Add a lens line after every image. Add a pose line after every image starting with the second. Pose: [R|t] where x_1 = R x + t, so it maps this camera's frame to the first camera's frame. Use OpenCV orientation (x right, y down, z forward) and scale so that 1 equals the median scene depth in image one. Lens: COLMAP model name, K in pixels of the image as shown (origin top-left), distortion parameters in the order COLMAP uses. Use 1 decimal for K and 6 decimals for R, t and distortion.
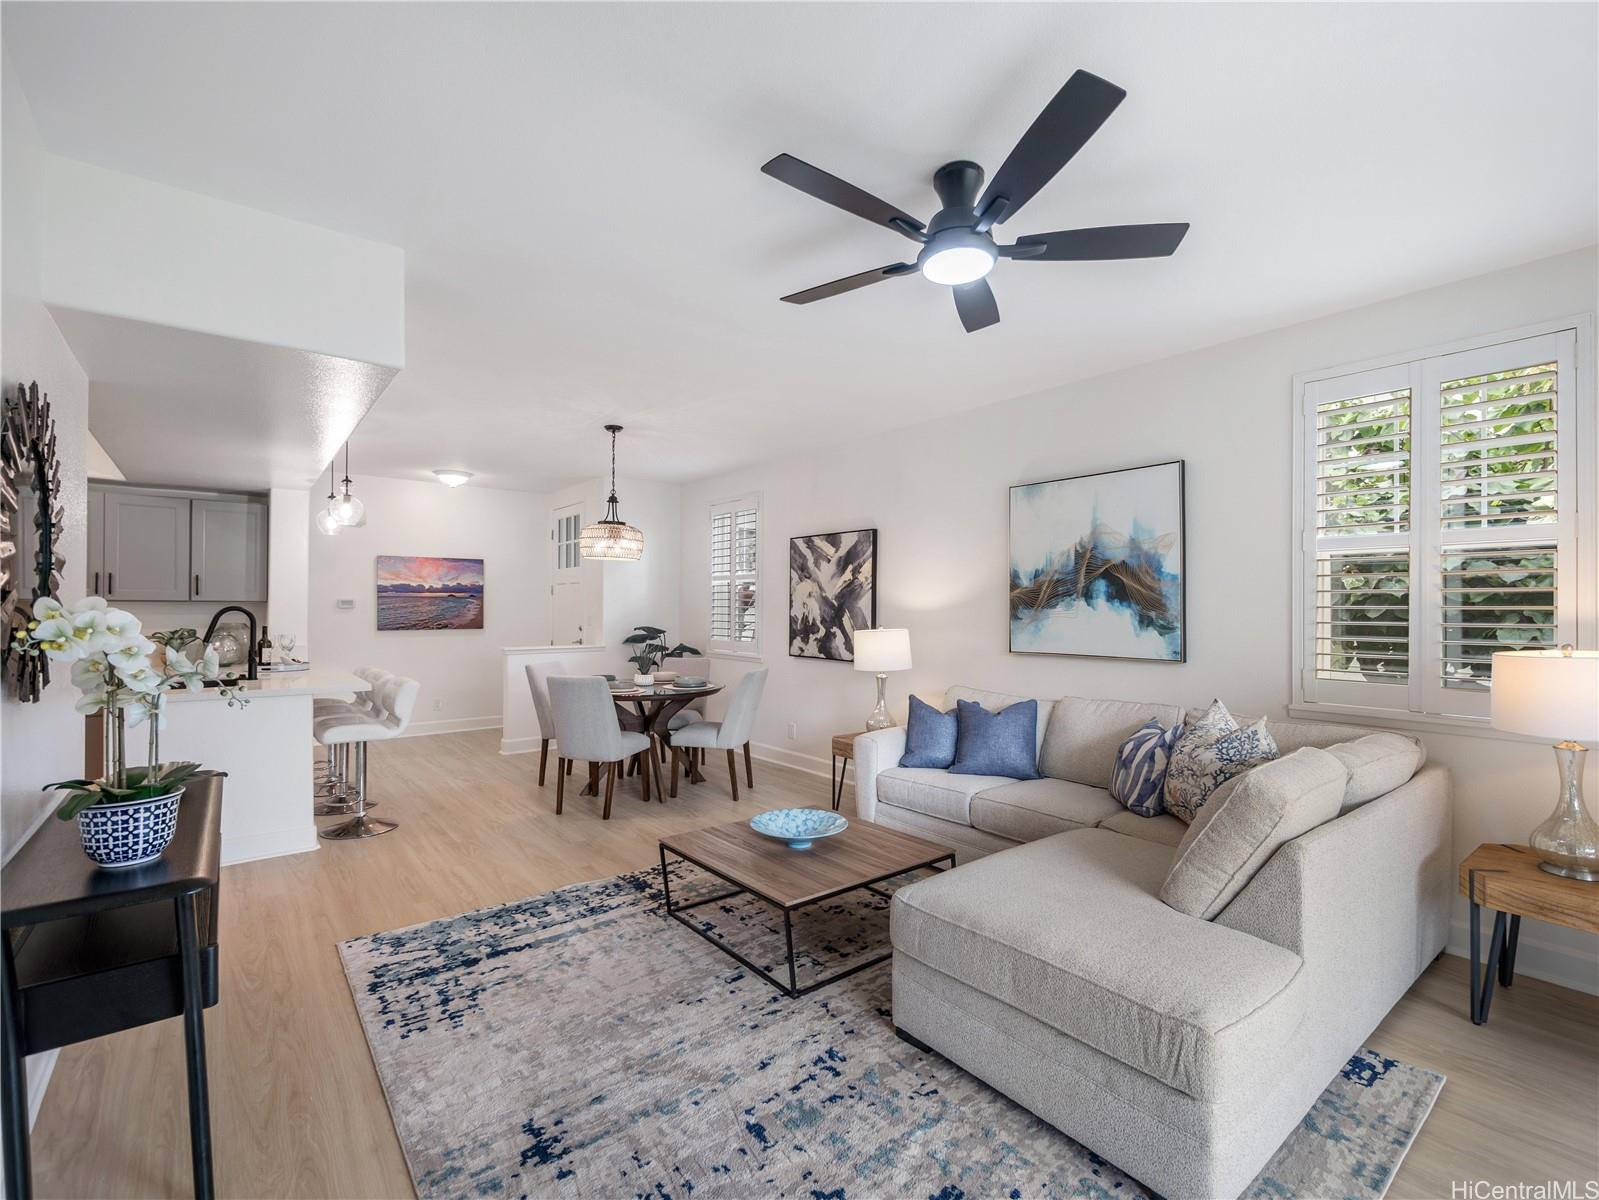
lens RADIAL K [[708.6, 0, 799.5], [0, 708.6, 600.0], [0, 0, 1]] dist [-0.015237, -0.000212]
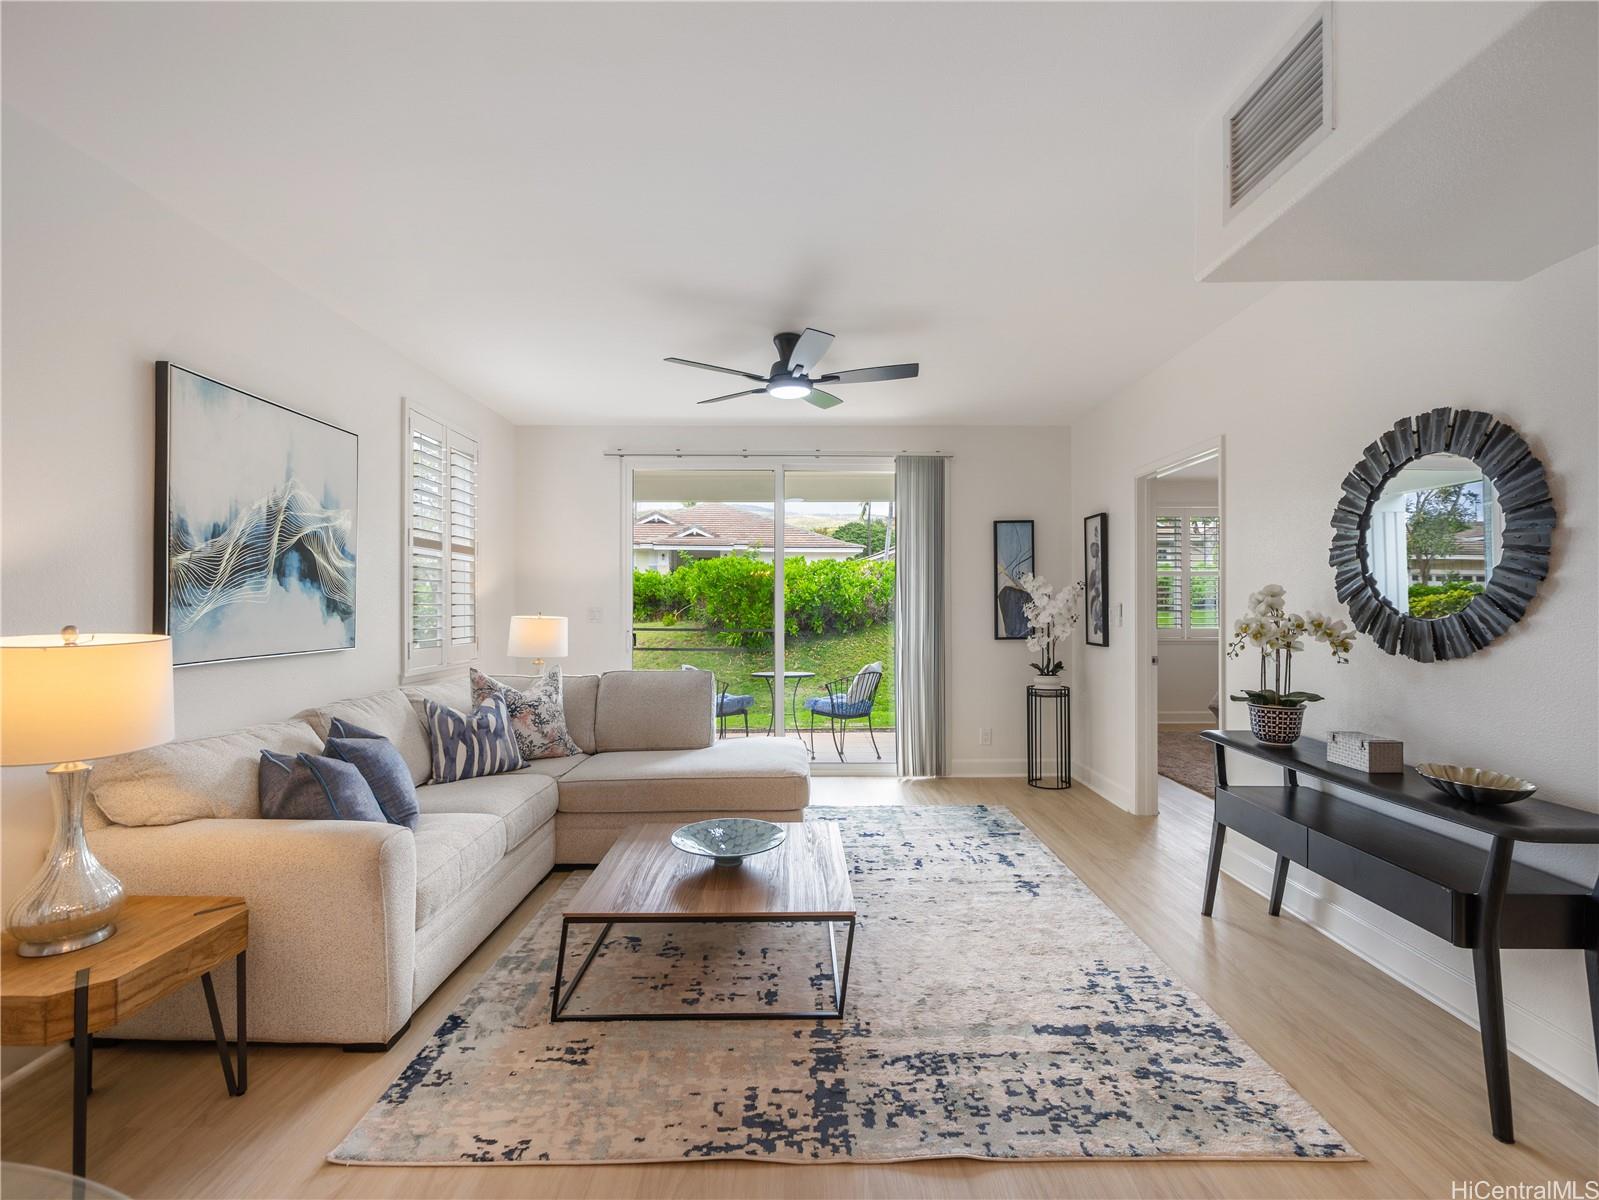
lens RADIAL K [[708.6, 0, 799.5], [0, 708.6, 600.0], [0, 0, 1]] dist [-0.015237, -0.000212]
pose [[-0.776574, 0.002730, 0.630020, -0.364451], [-0.008227, 0.999861, -0.014473, 0.022690], [-0.629972, -0.016423, -0.776444, 0.963672]]
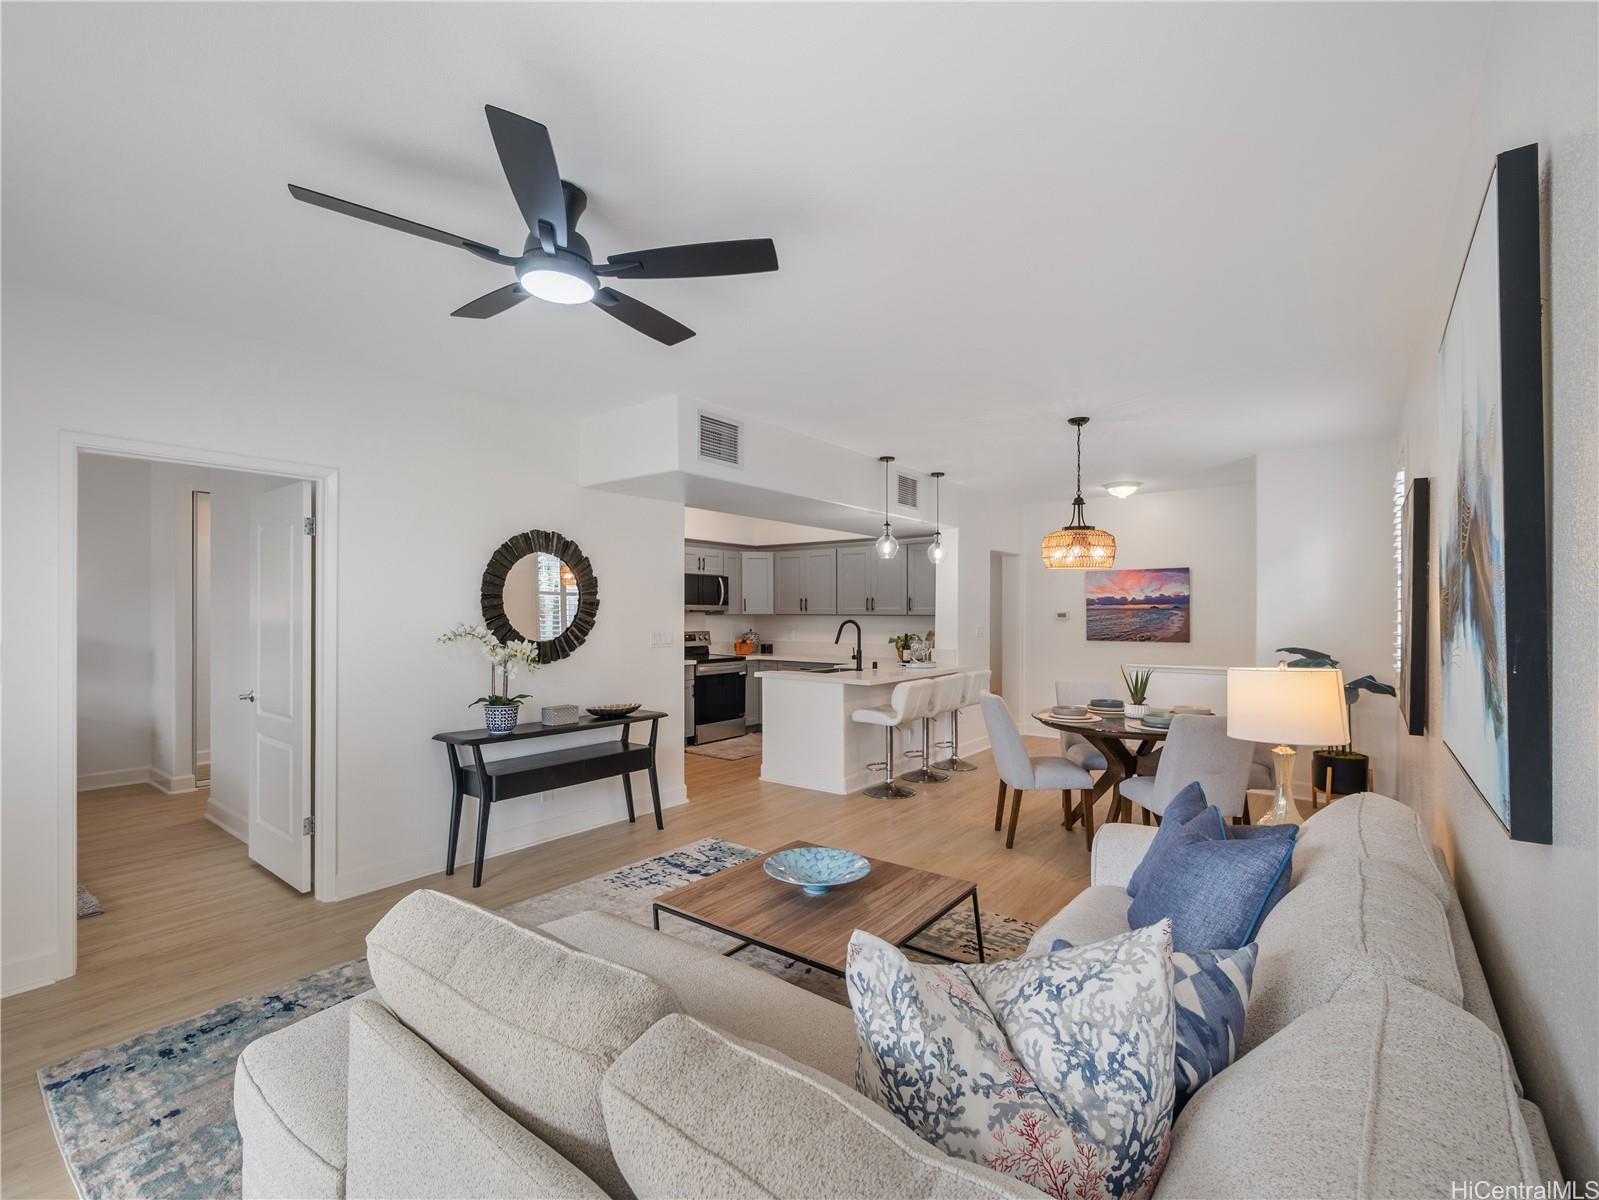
lens RADIAL K [[722.3, 0, 815.8], [0, 722.3, 599.8], [0, 0, 1]] dist [-0.016247, -0.000020]
pose [[0.248412, -0.018972, -0.968469, 0.534512], [0.009543, 0.999808, -0.017138, -0.005951], [0.968608, -0.004985, 0.248545, 0.458156]]
